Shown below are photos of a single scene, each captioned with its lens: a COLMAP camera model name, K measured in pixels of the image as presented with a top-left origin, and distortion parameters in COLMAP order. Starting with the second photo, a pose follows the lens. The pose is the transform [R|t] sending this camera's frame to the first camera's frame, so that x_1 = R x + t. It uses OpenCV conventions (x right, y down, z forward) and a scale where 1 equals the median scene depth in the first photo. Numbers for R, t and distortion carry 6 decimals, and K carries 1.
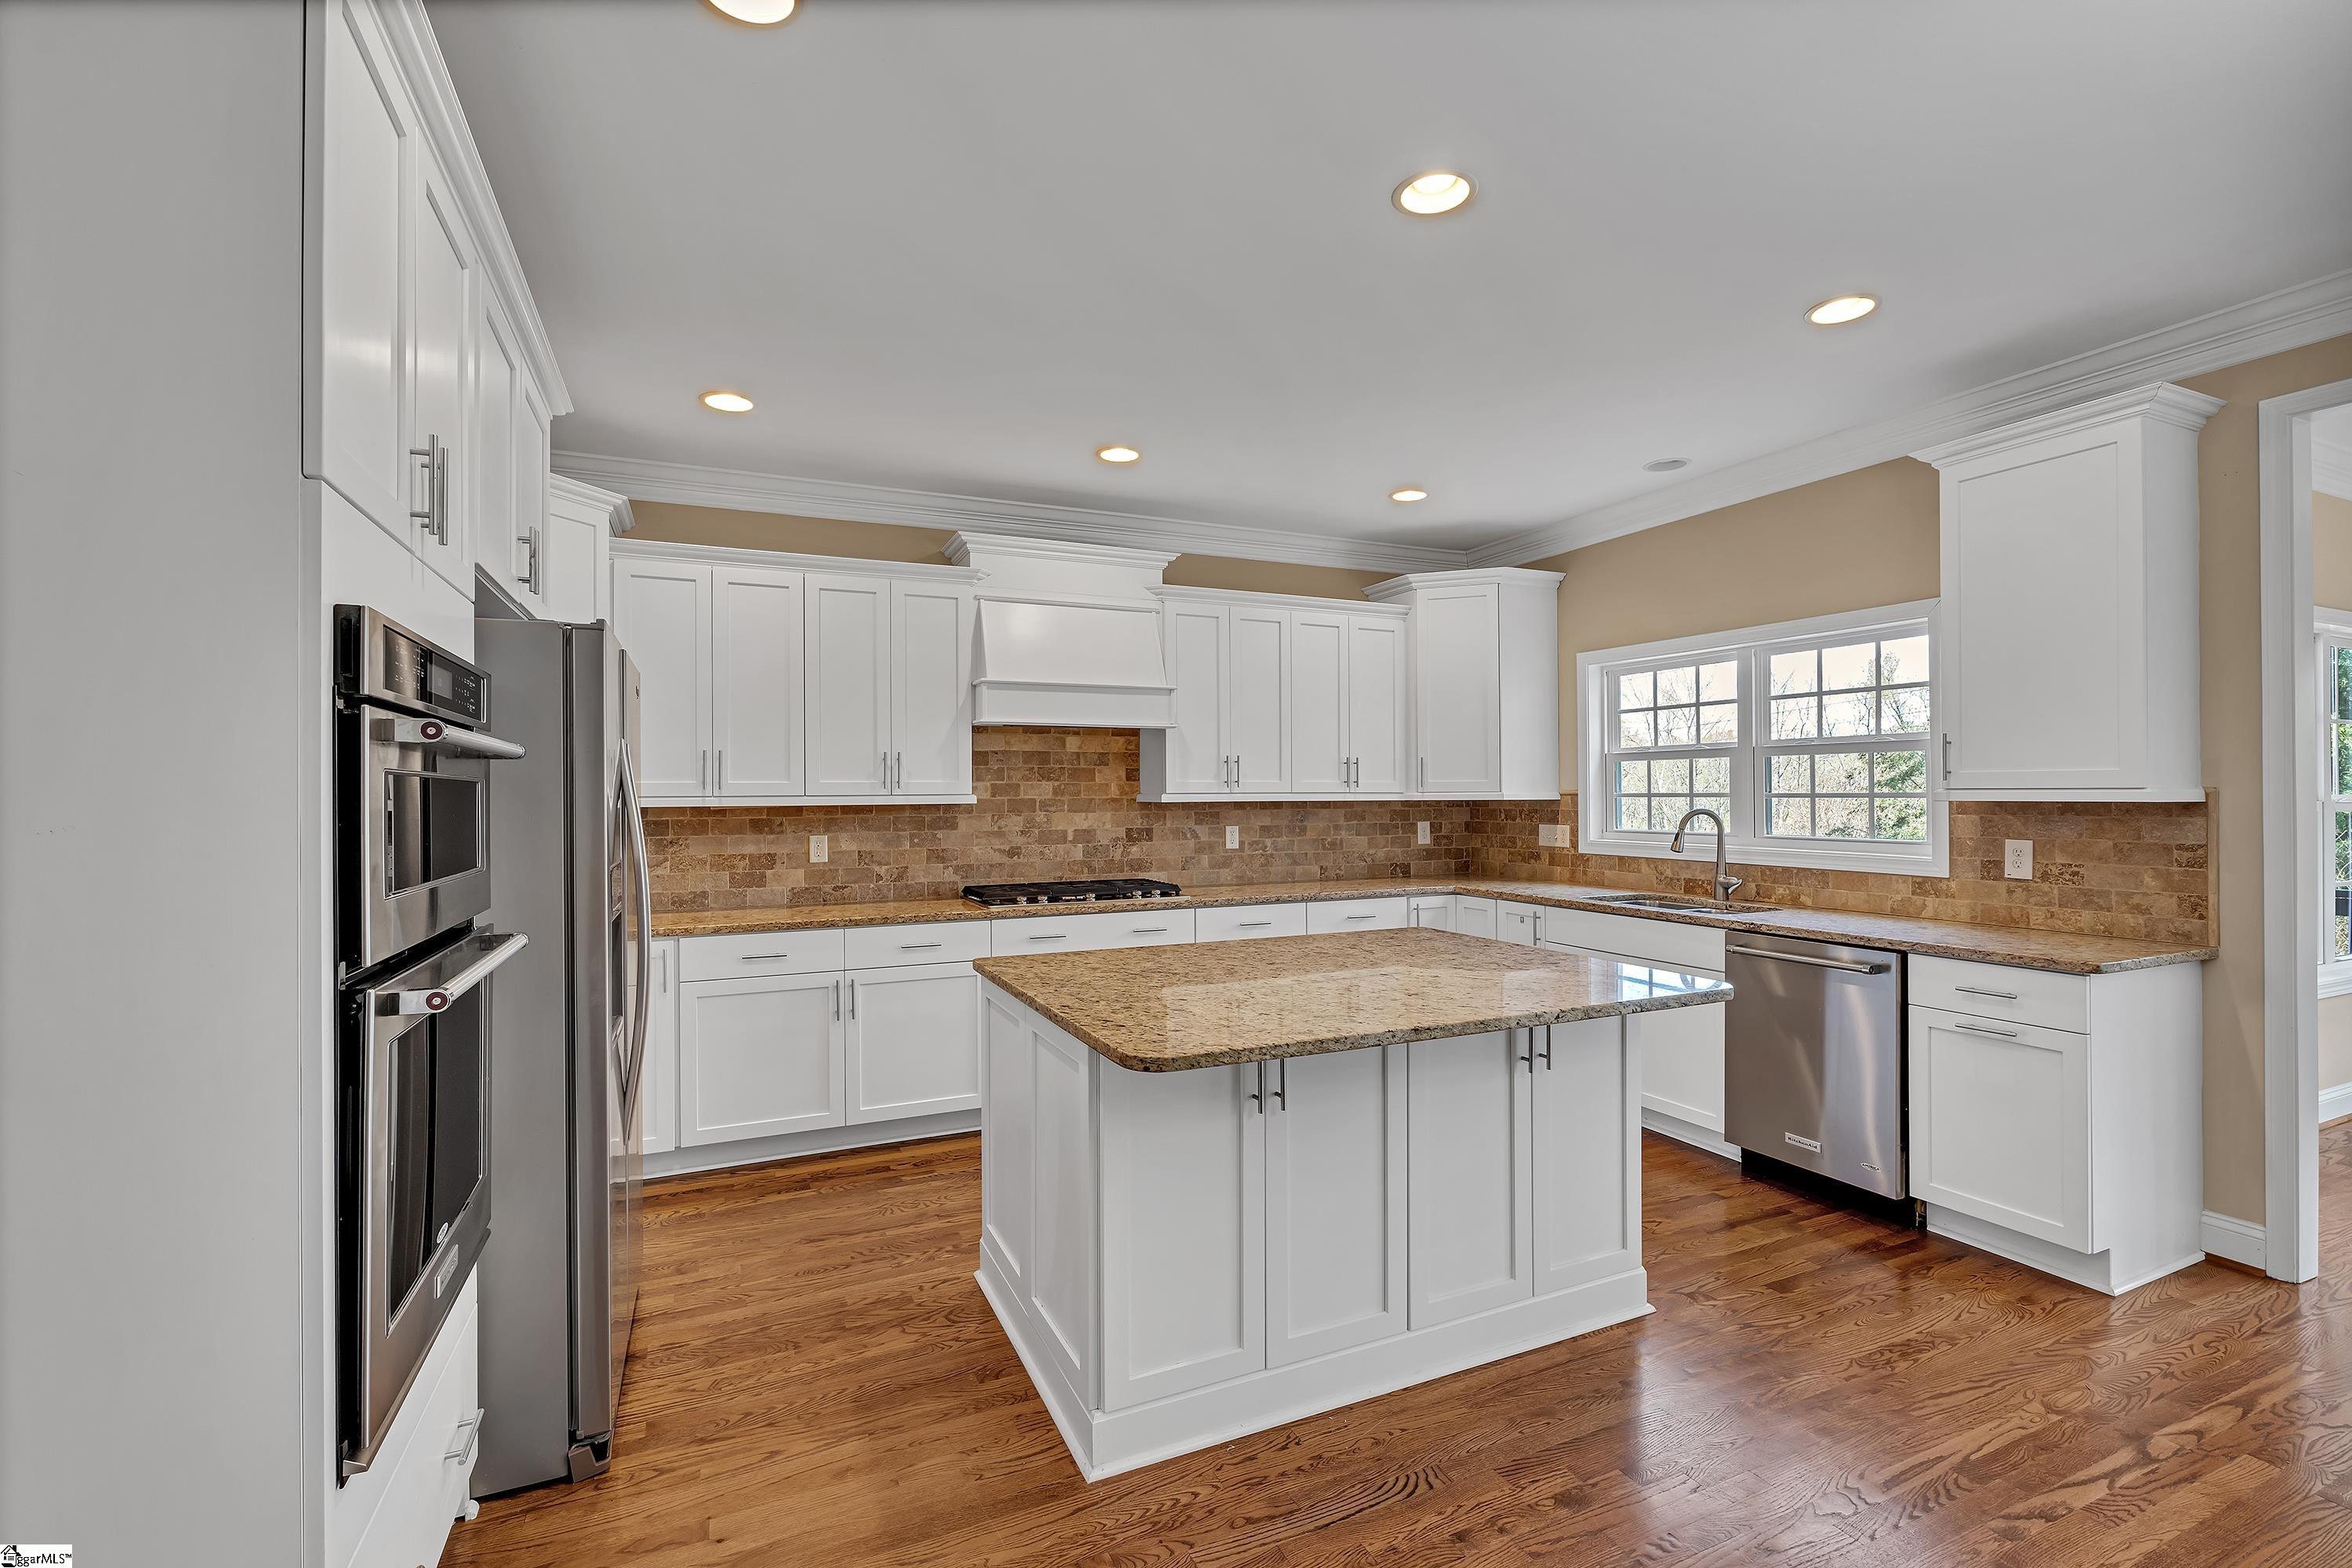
lens RADIAL K [[1030.1, 0, 1198.5], [0, 1030.1, 788.2], [0, 0, 1]] dist [-0.004611, -0.000267]
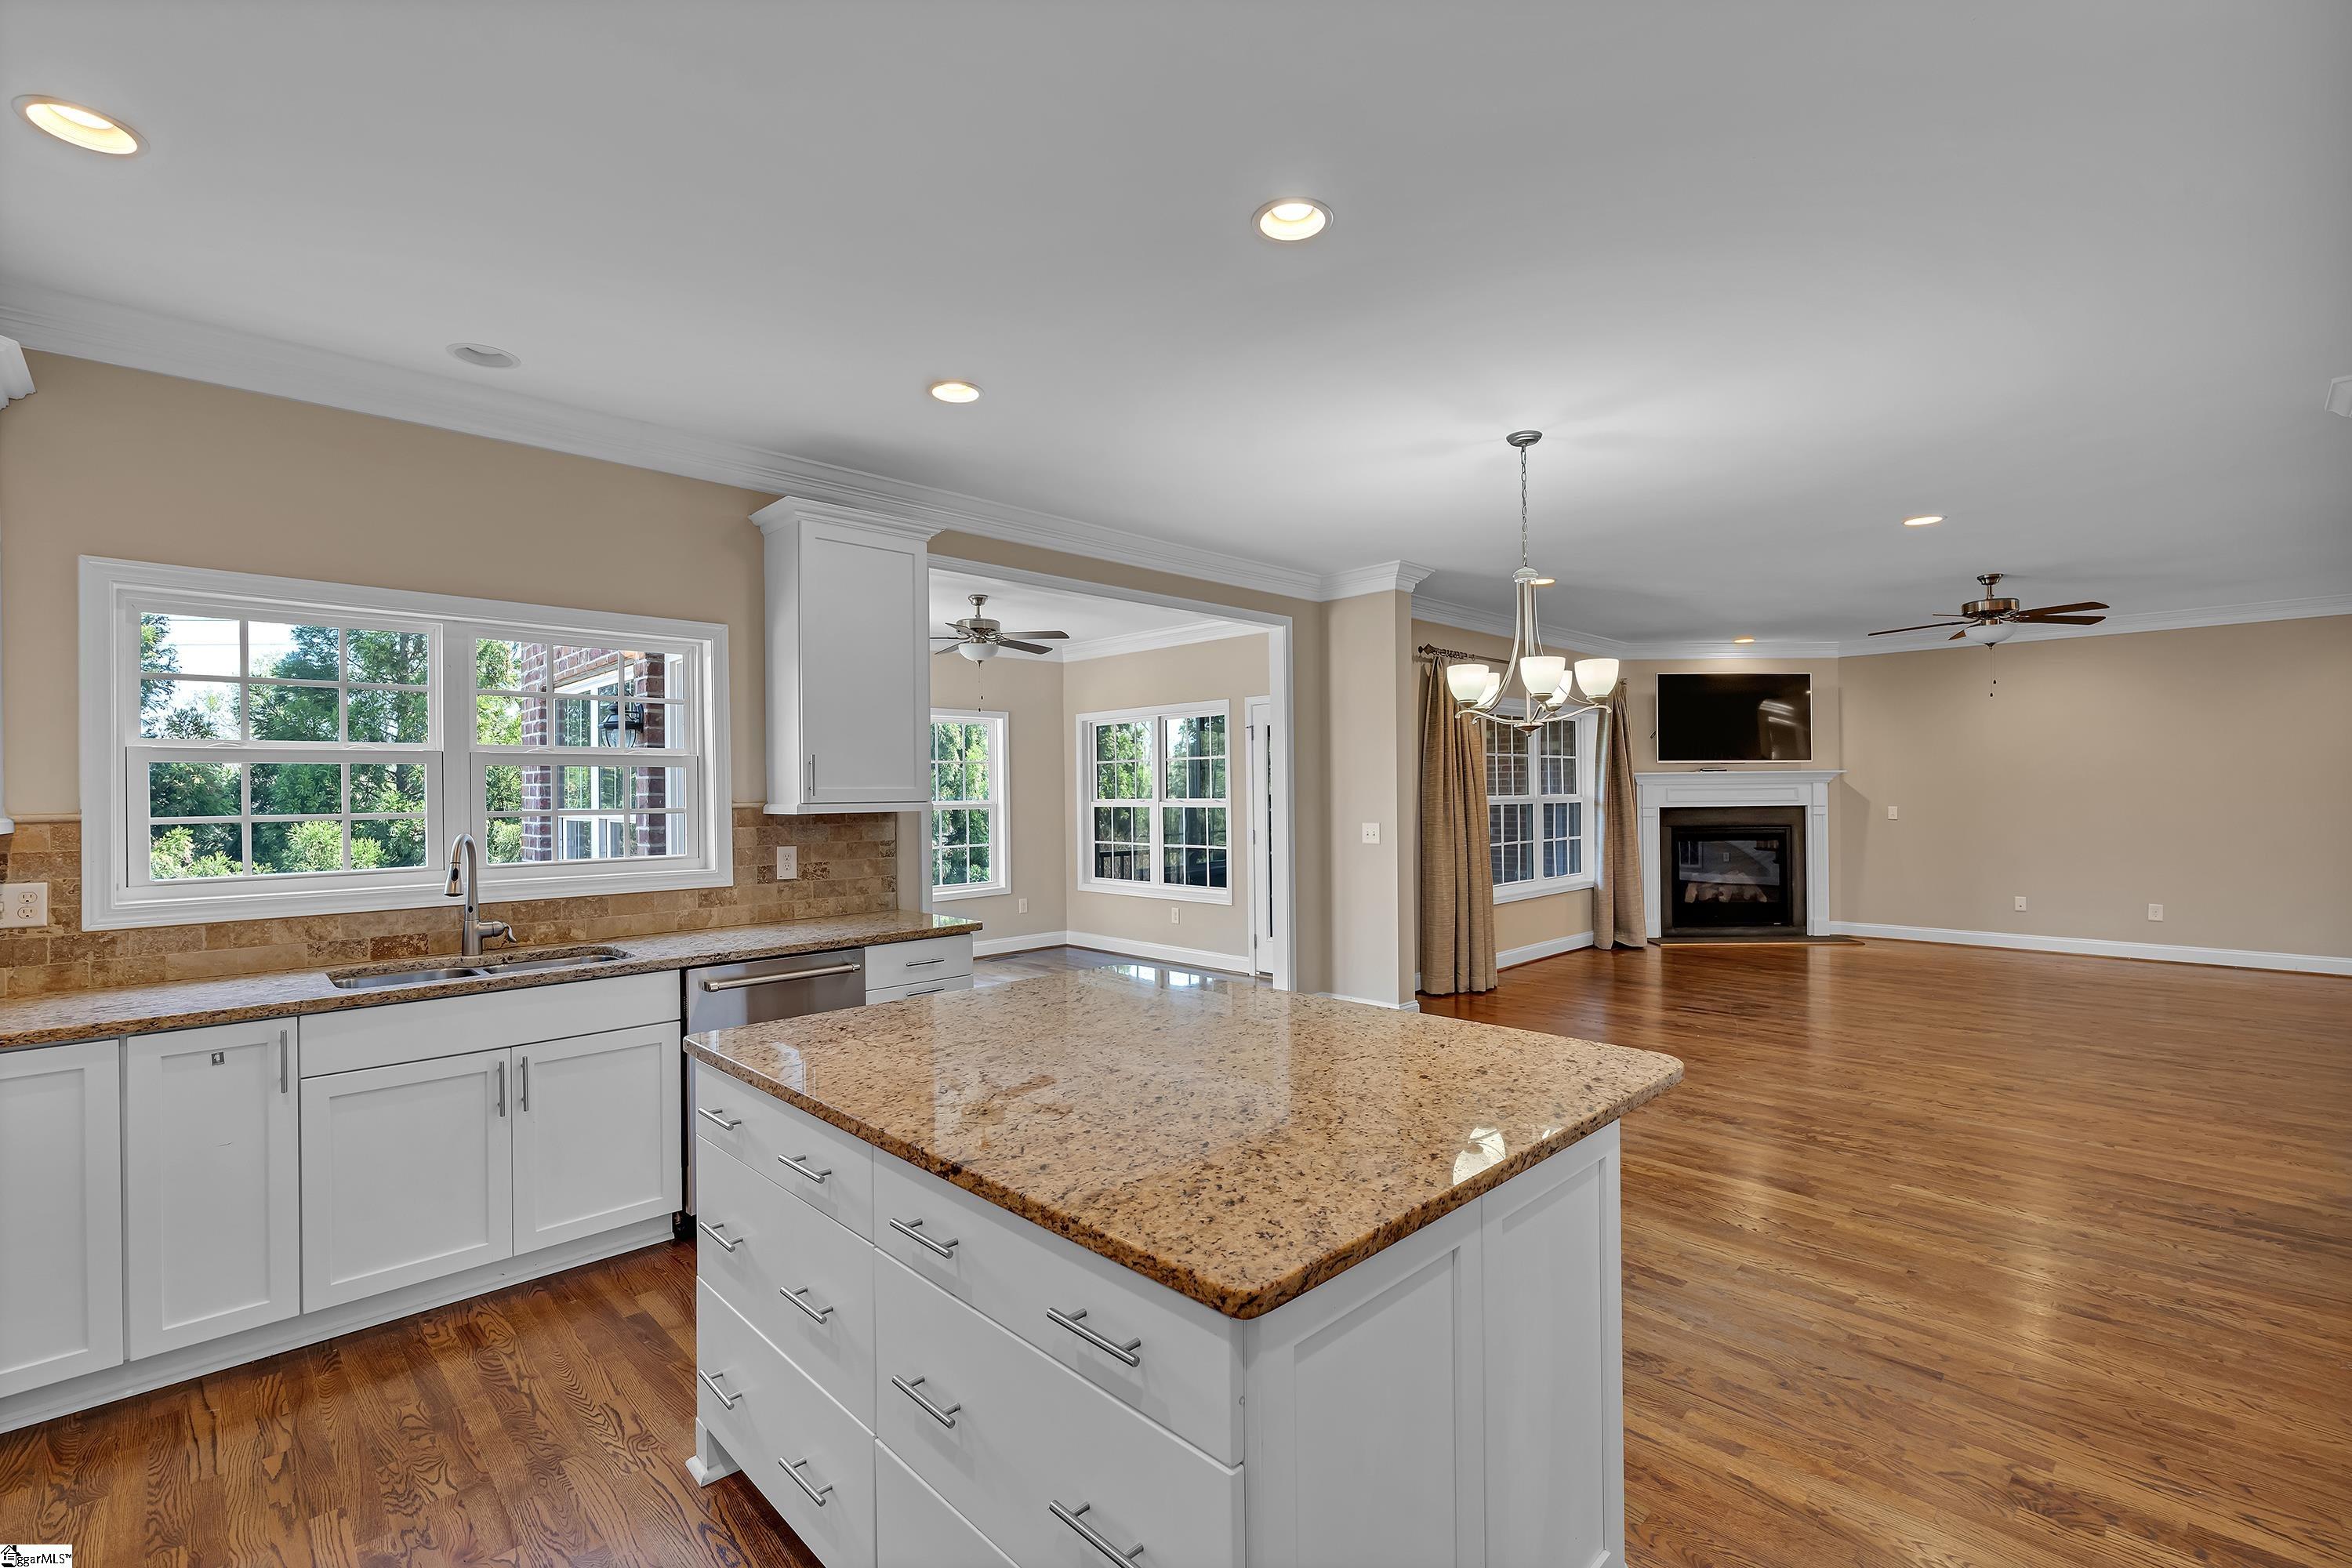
lens RADIAL K [[1030.1, 0, 1156.1], [0, 1030.1, 786.8], [0, 0, 1]] dist [-0.004611, -0.000267]
pose [[-0.320205, 0.010523, 0.947290, -0.363376], [0.006447, 0.999939, -0.008928, -0.003993], [-0.947326, 0.003249, -0.320253, 0.765959]]
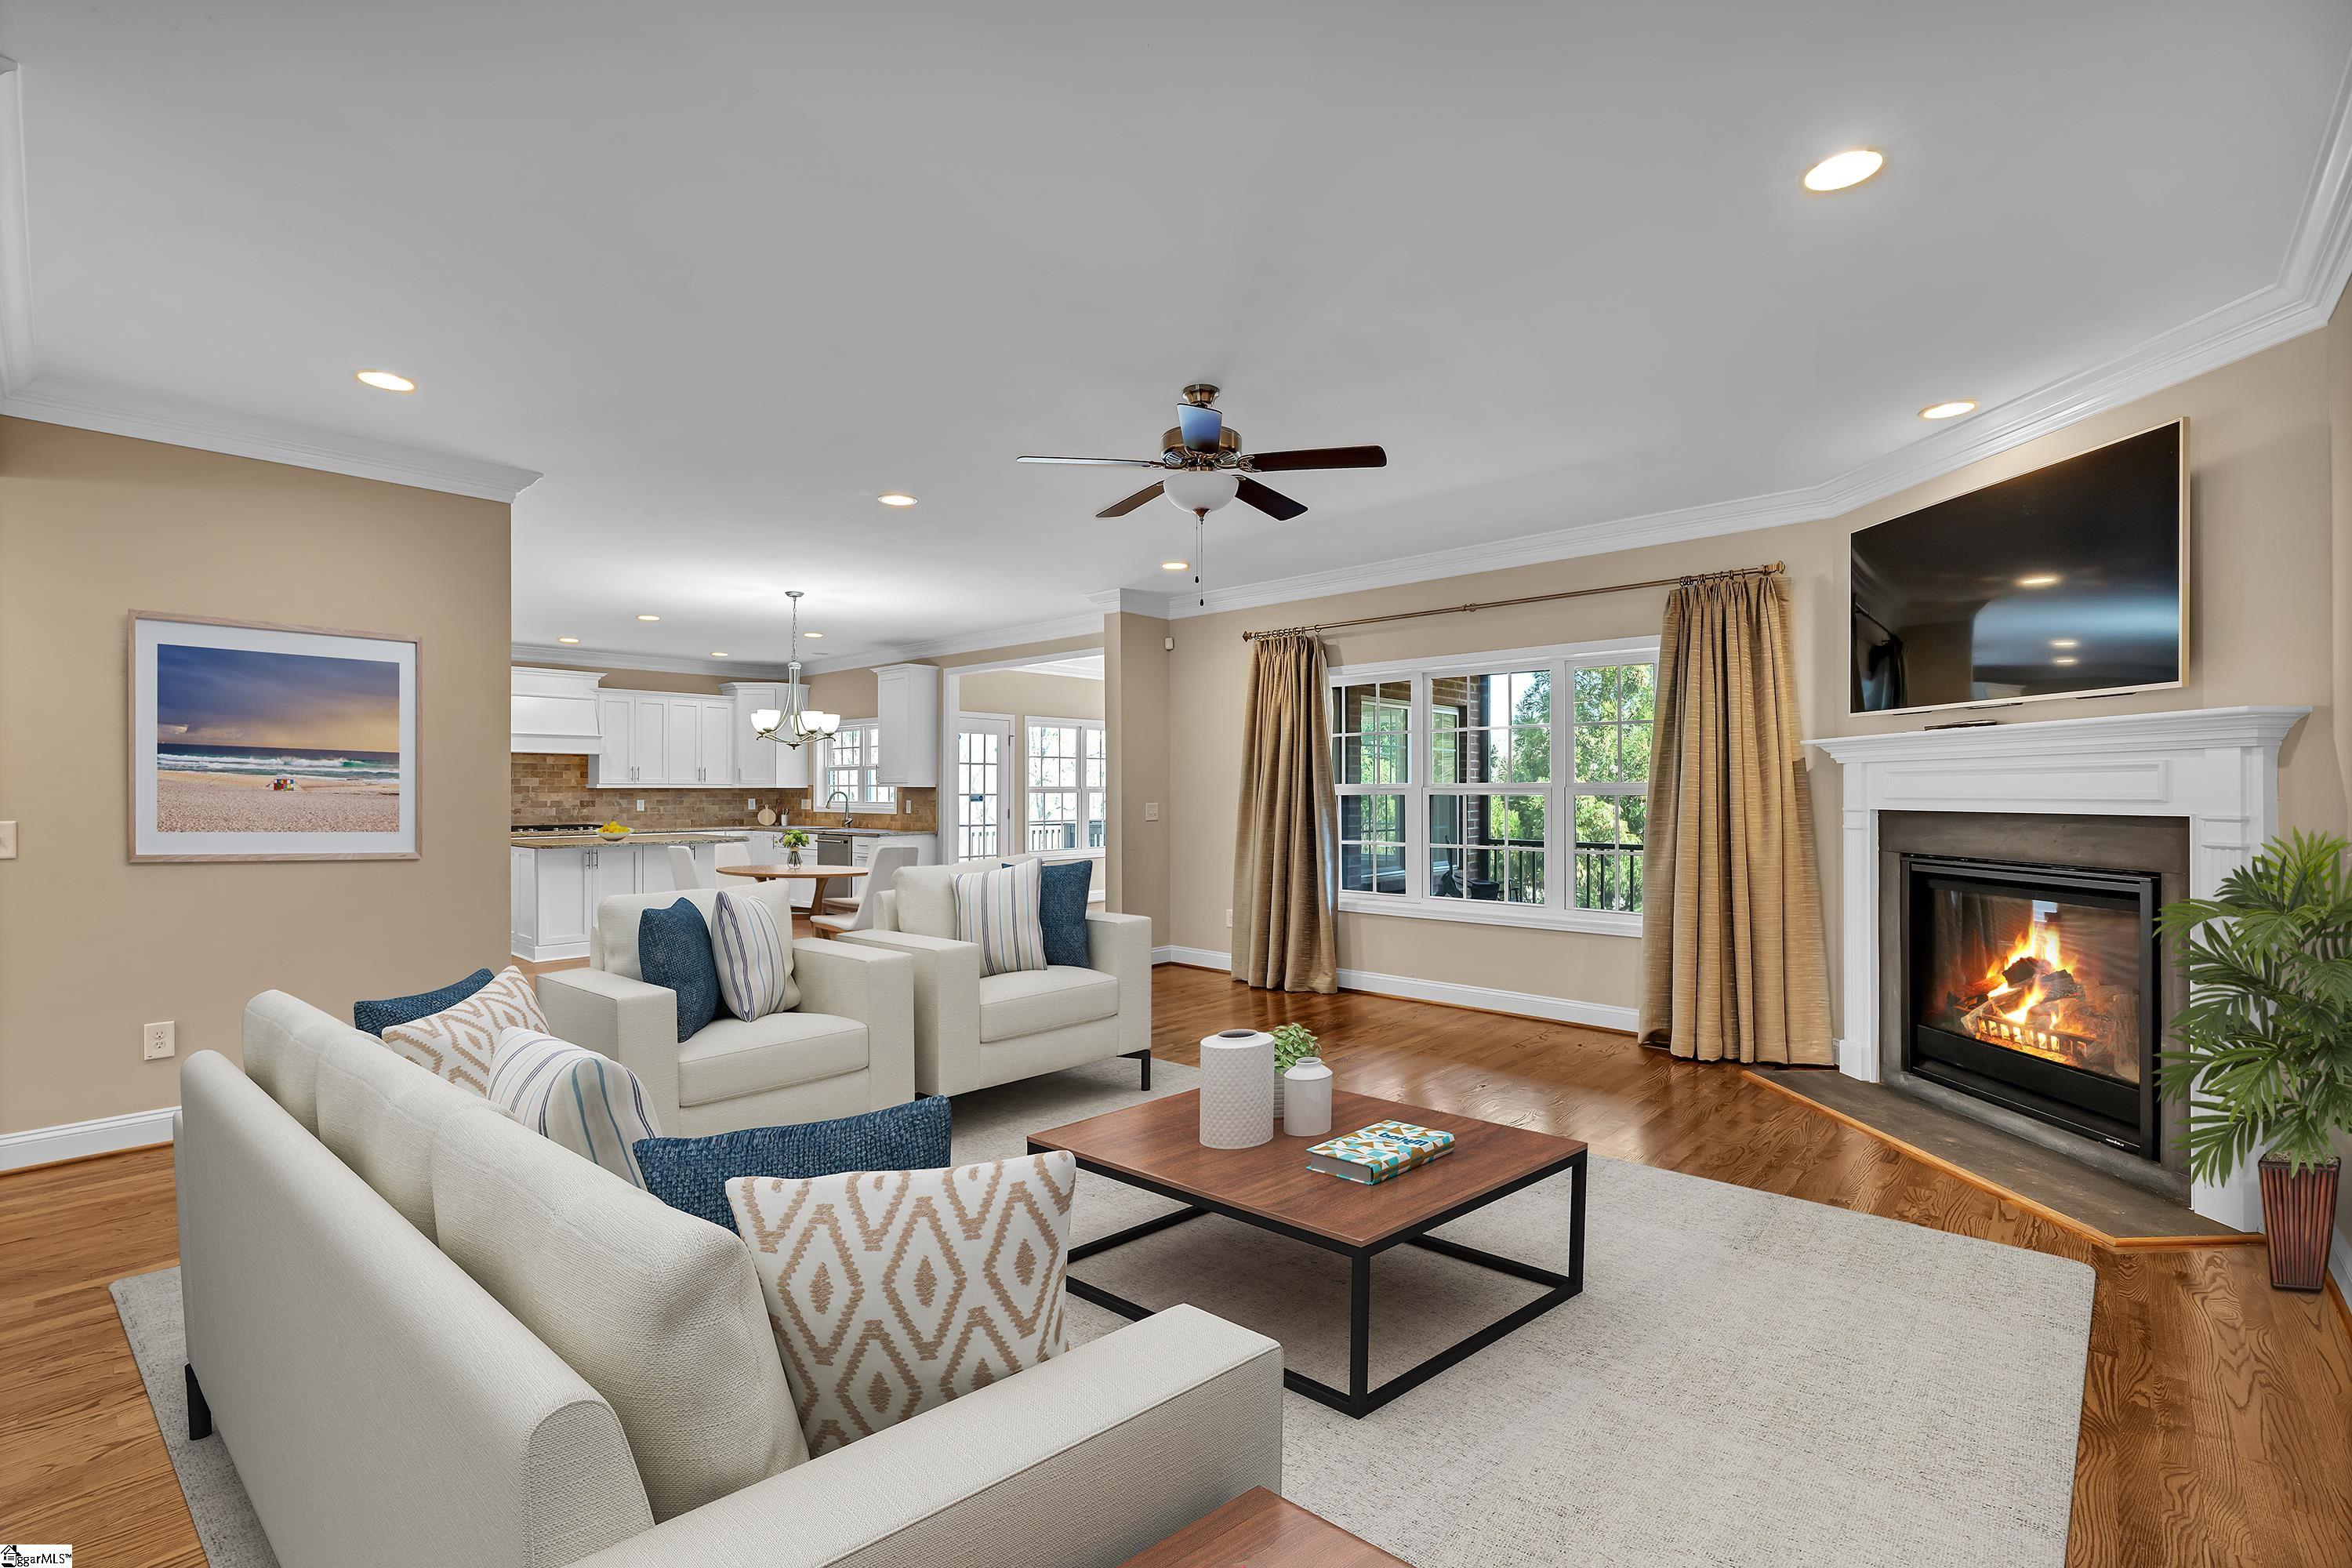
lens RADIAL K [[1030.1, 0, 1183.3], [0, 1030.1, 787.0], [0, 0, 1]] dist [-0.004611, -0.000267]
pose [[0.926758, 0.004553, 0.375631, 0.326551], [-0.004745, 0.999989, -0.000414, 0.007553], [-0.375629, -0.001399, 0.926769, -1.625109]]
